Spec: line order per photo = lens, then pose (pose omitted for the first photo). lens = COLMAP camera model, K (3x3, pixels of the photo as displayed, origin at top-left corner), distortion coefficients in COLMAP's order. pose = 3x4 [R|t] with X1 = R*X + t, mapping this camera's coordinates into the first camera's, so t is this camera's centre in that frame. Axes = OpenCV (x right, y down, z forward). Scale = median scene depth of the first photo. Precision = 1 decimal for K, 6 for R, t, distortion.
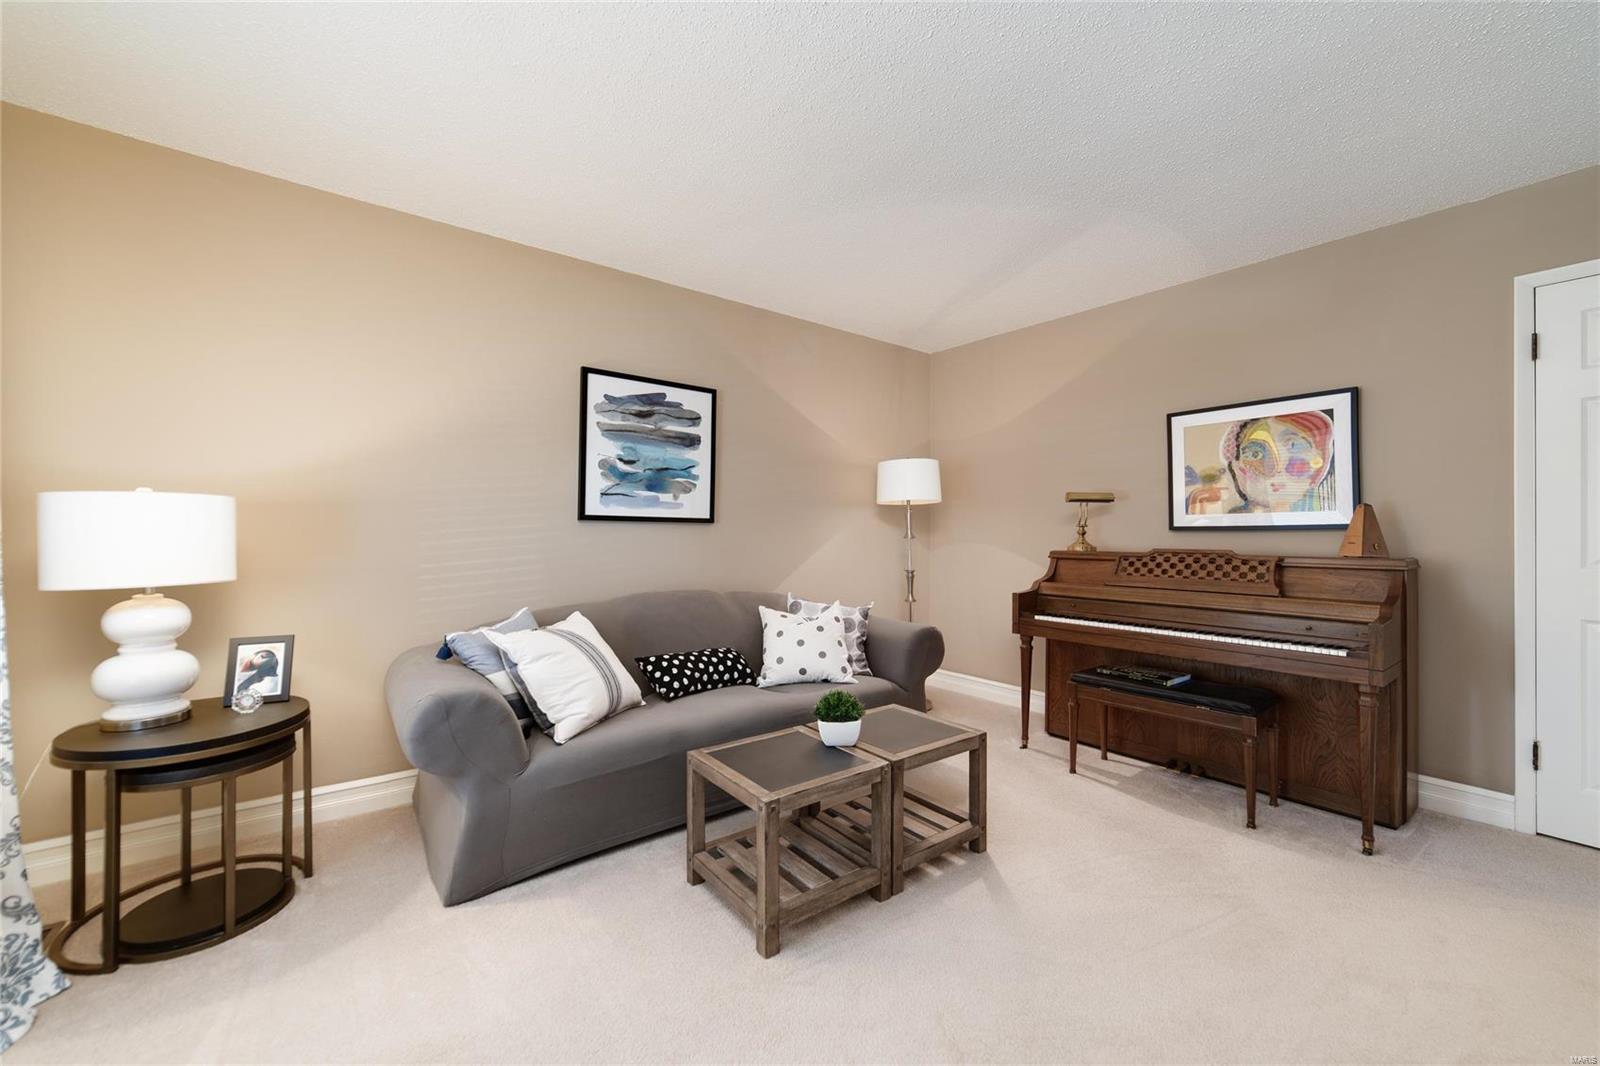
lens RADIAL K [[625.8, 0, 808.2], [0, 625.8, 530.2], [0, 0, 1]] dist [-0.021318, 0.008834]
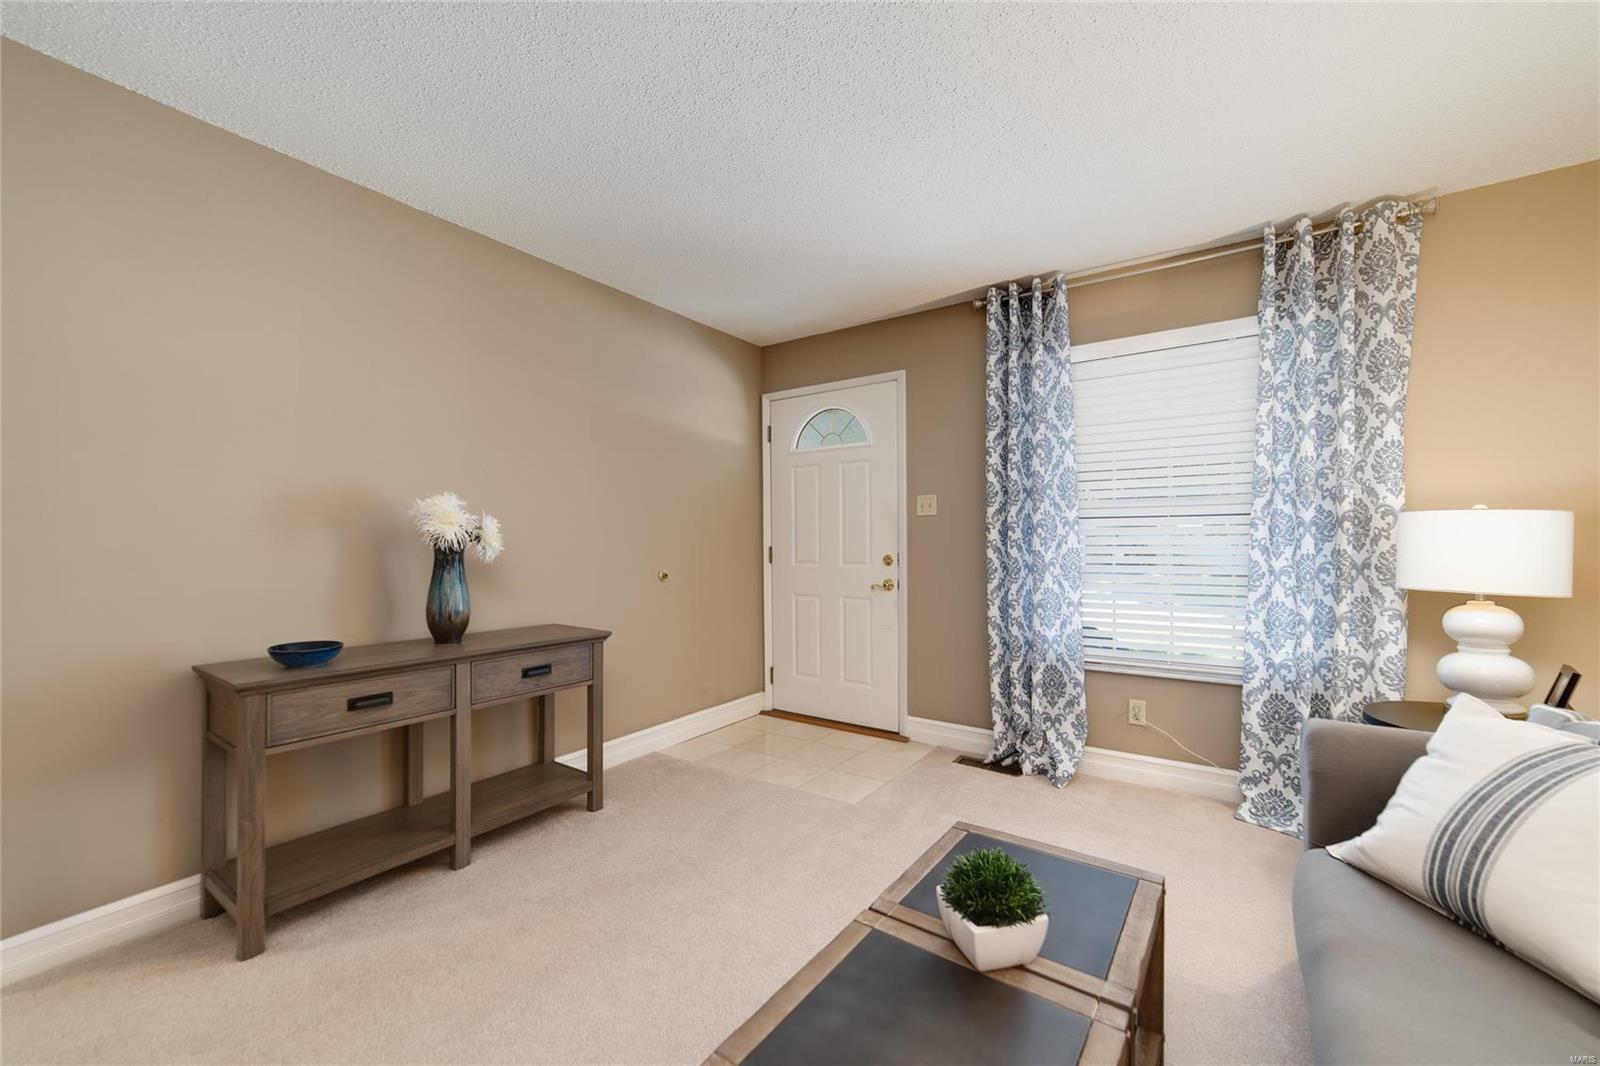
lens RADIAL K [[629.7, 0, 803.9], [0, 629.7, 541.9], [0, 0, 1]] dist [-0.011621, 0.000008]
pose [[-0.956999, 0.003543, -0.290070, 0.246576], [0.002488, 0.999989, 0.004004, -0.005126], [0.290081, 0.003110, -0.956997, 0.991273]]
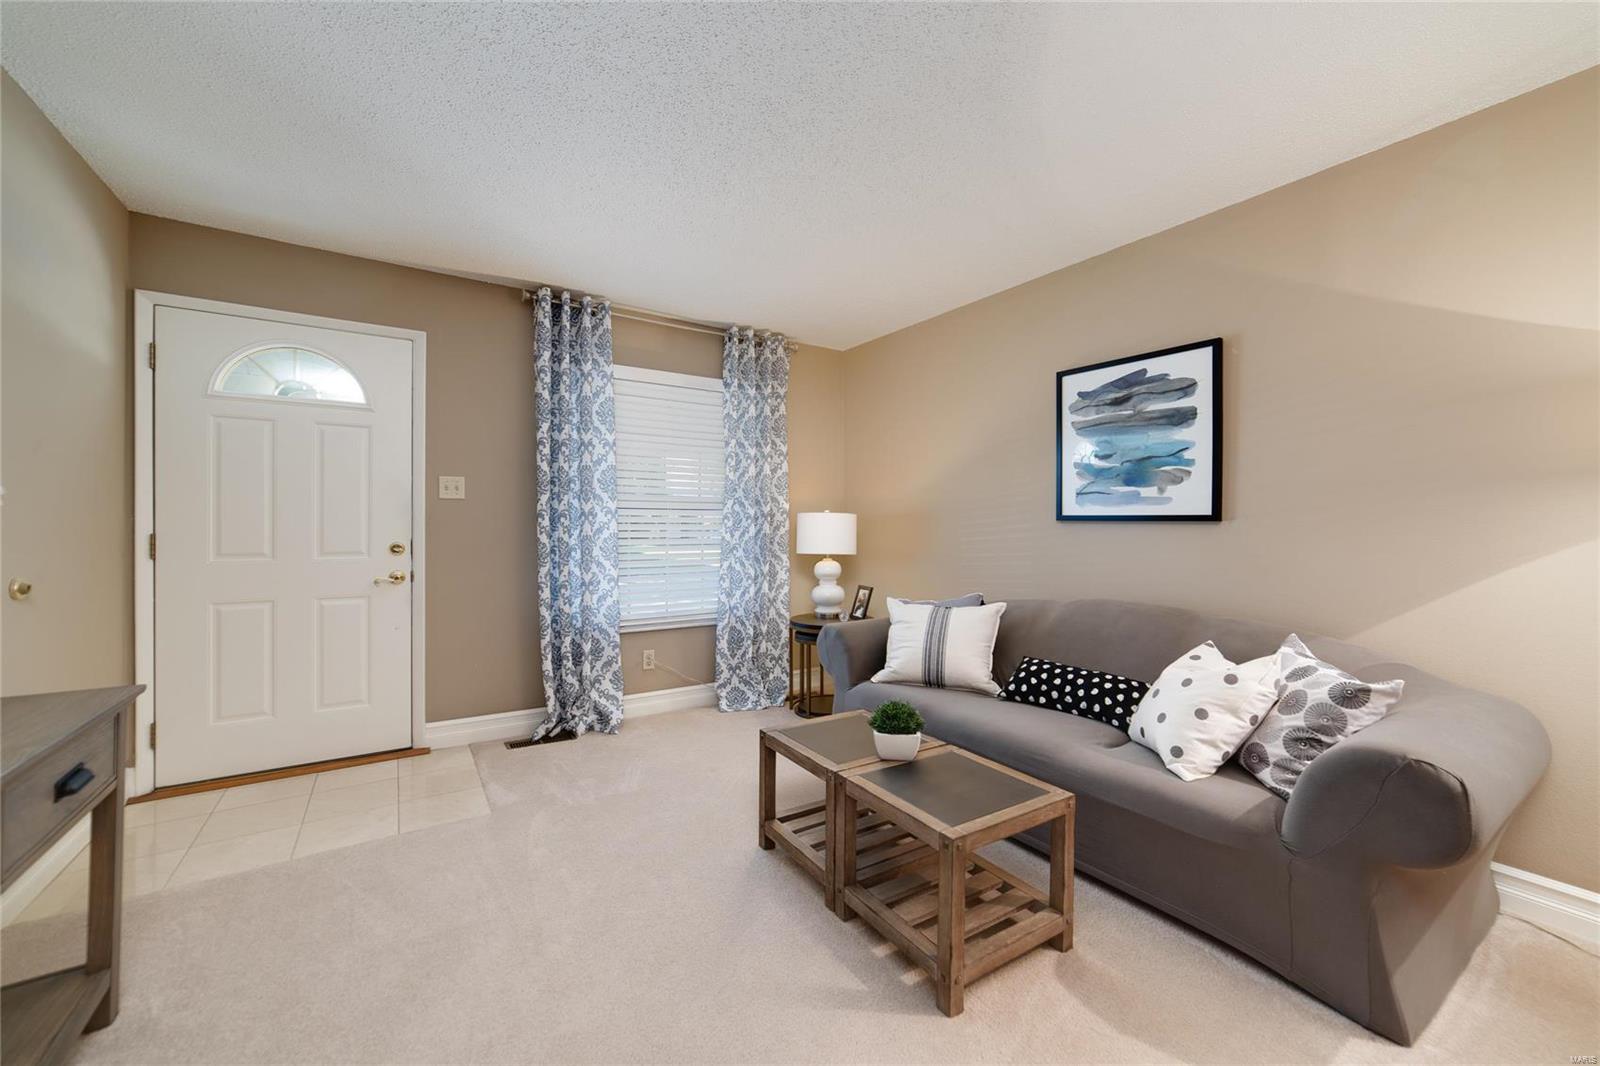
lens RADIAL K [[625.8, 0, 808.2], [0, 625.8, 530.2], [0, 0, 1]] dist [-0.021318, 0.008834]
pose [[-0.084887, 0.002723, -0.996387, 0.678136], [-0.004780, 0.999984, 0.003140, -0.001179], [0.996379, 0.005029, -0.084873, 0.647745]]
